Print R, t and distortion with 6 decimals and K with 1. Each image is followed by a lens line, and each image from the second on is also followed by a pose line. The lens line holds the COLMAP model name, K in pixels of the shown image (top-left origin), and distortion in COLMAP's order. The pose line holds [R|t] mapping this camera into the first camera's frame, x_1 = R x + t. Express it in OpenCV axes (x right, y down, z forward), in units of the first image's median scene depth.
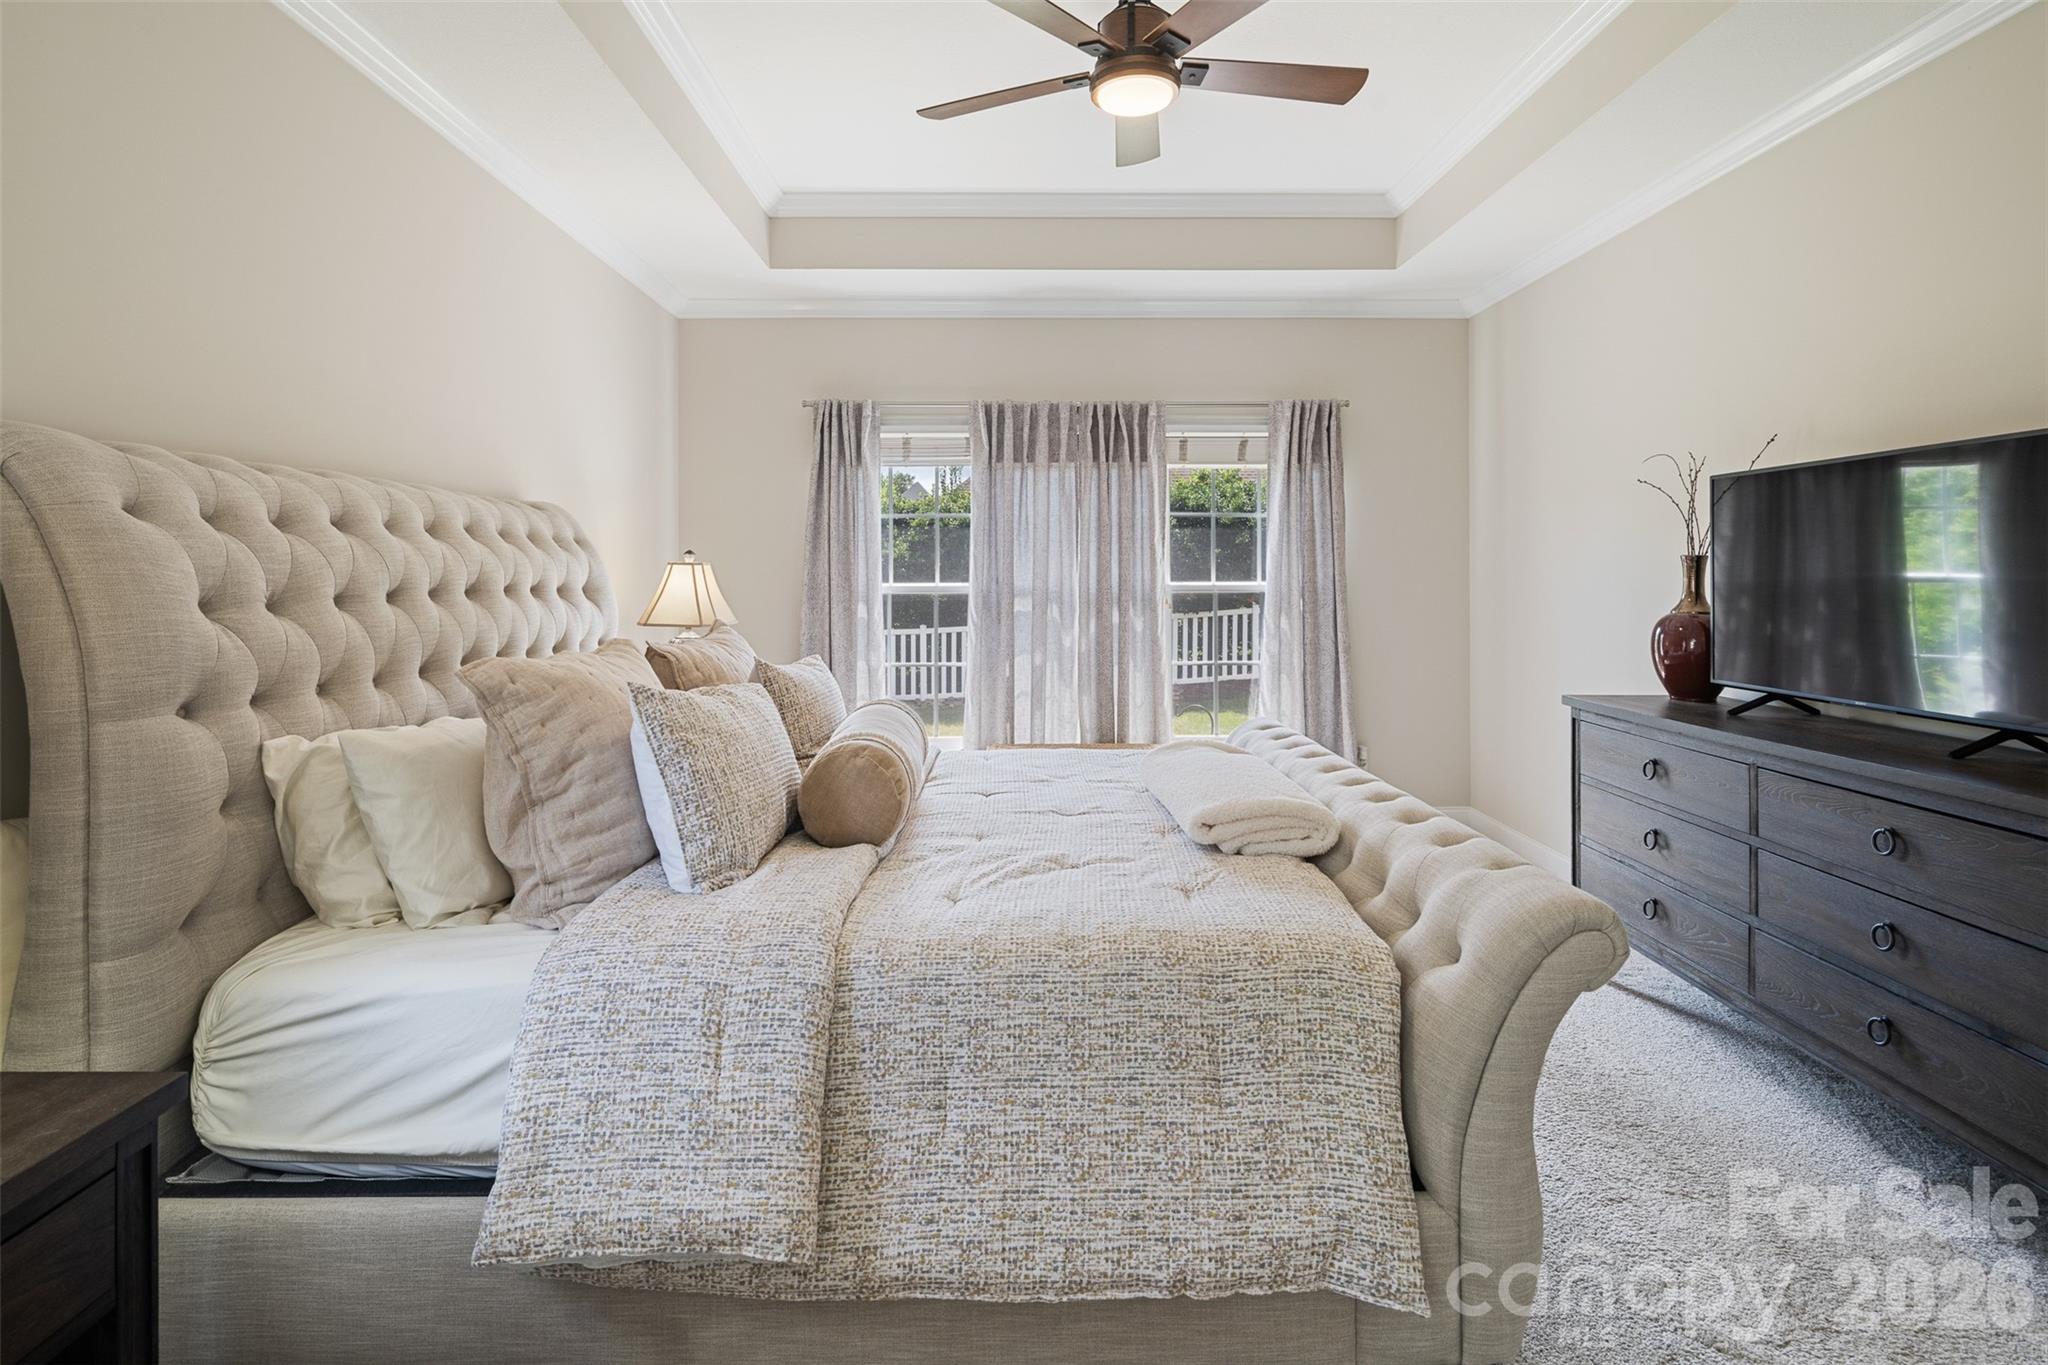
lens RADIAL K [[1012.2, 0, 1016.9], [0, 1012.2, 573.1], [0, 0, 1]] dist [-0.000765, -0.001133]
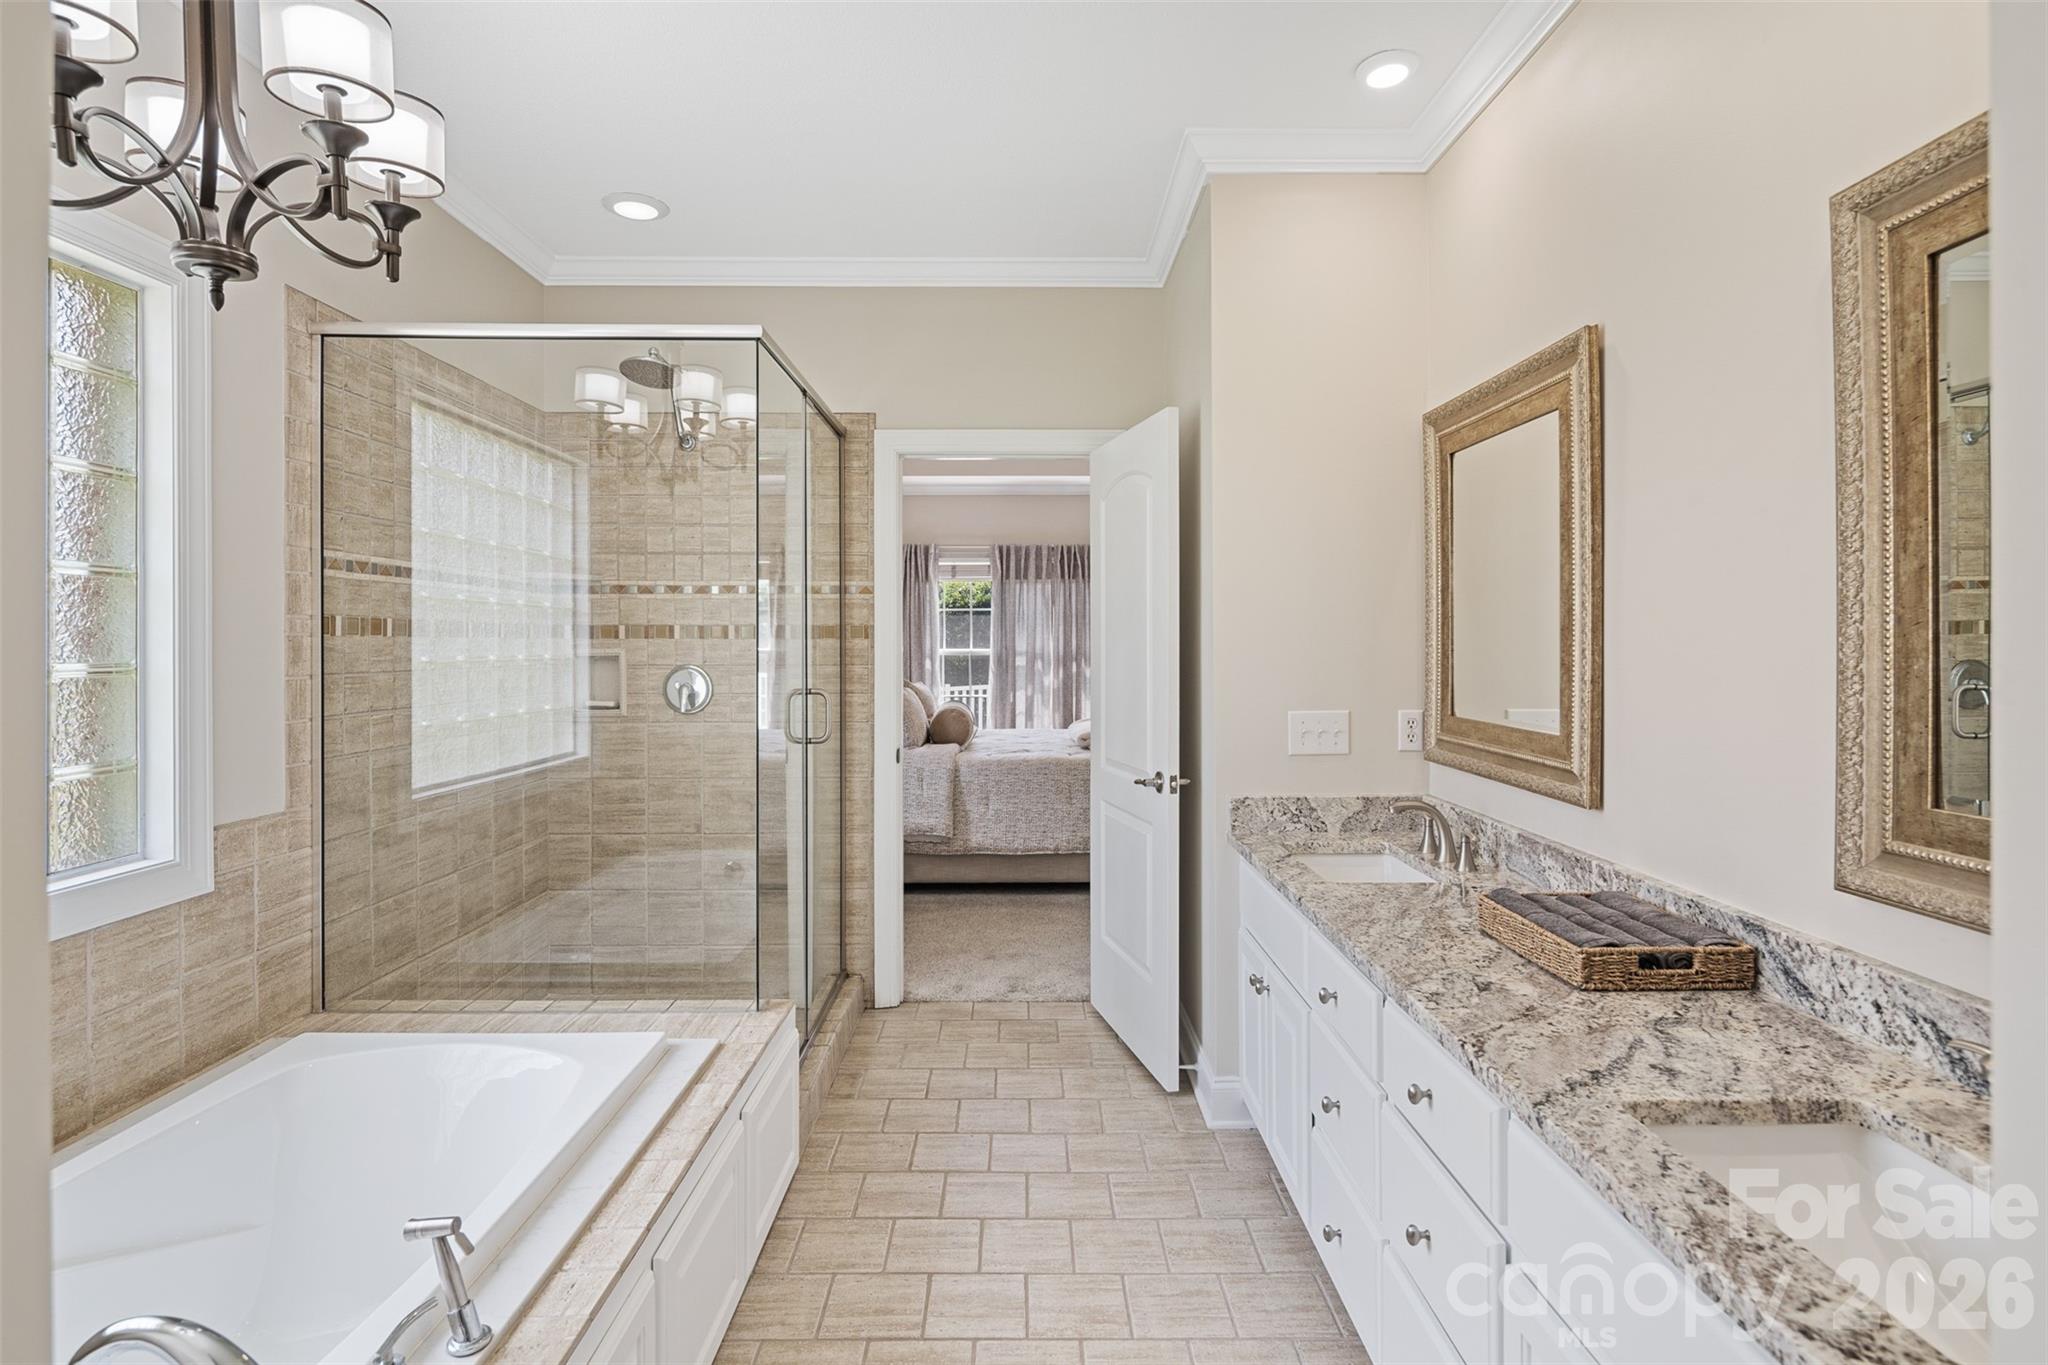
lens RADIAL K [[1003.9, 0, 1024.9], [0, 1003.9, 631.6], [0, 0, 1]] dist [0.003752, -0.004988]
pose [[0.999994, 0.001970, -0.002715, 0.018008], [-0.001994, 0.999961, -0.008591, -0.004467], [0.002698, 0.008596, 0.999959, -0.736508]]
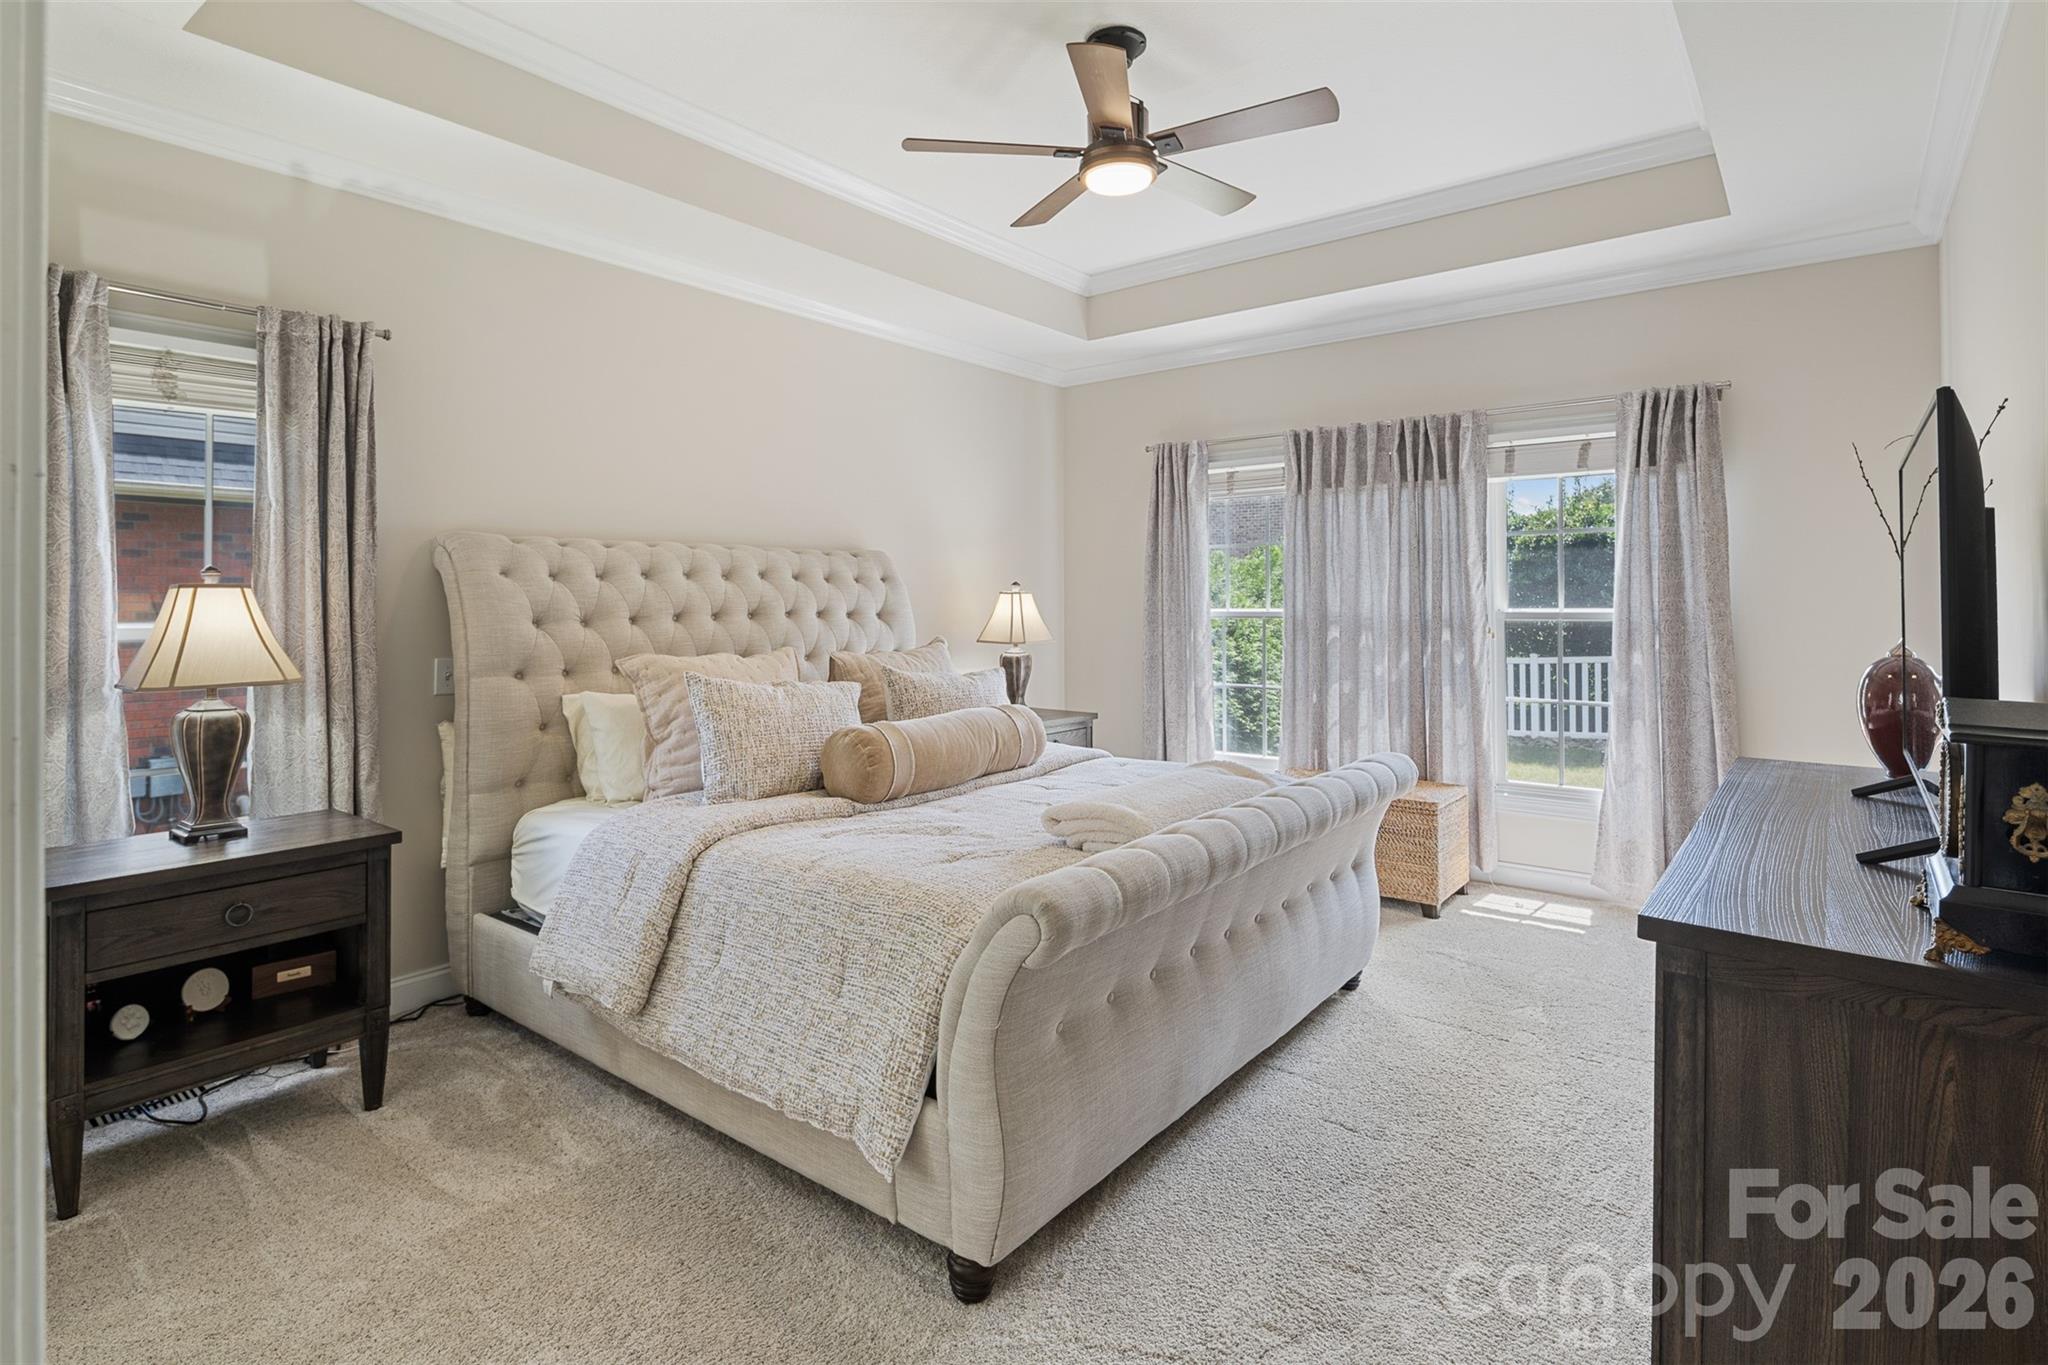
lens RADIAL K [[1026.0, 0, 1022.1], [0, 1026.0, 589.7], [0, 0, 1]] dist [-0.001335, 0.000000]
pose [[0.778645, -0.008010, -0.627414, 0.403248], [0.004820, 0.999965, -0.006786, -0.003535], [0.627447, 0.002260, 0.778656, 0.024573]]
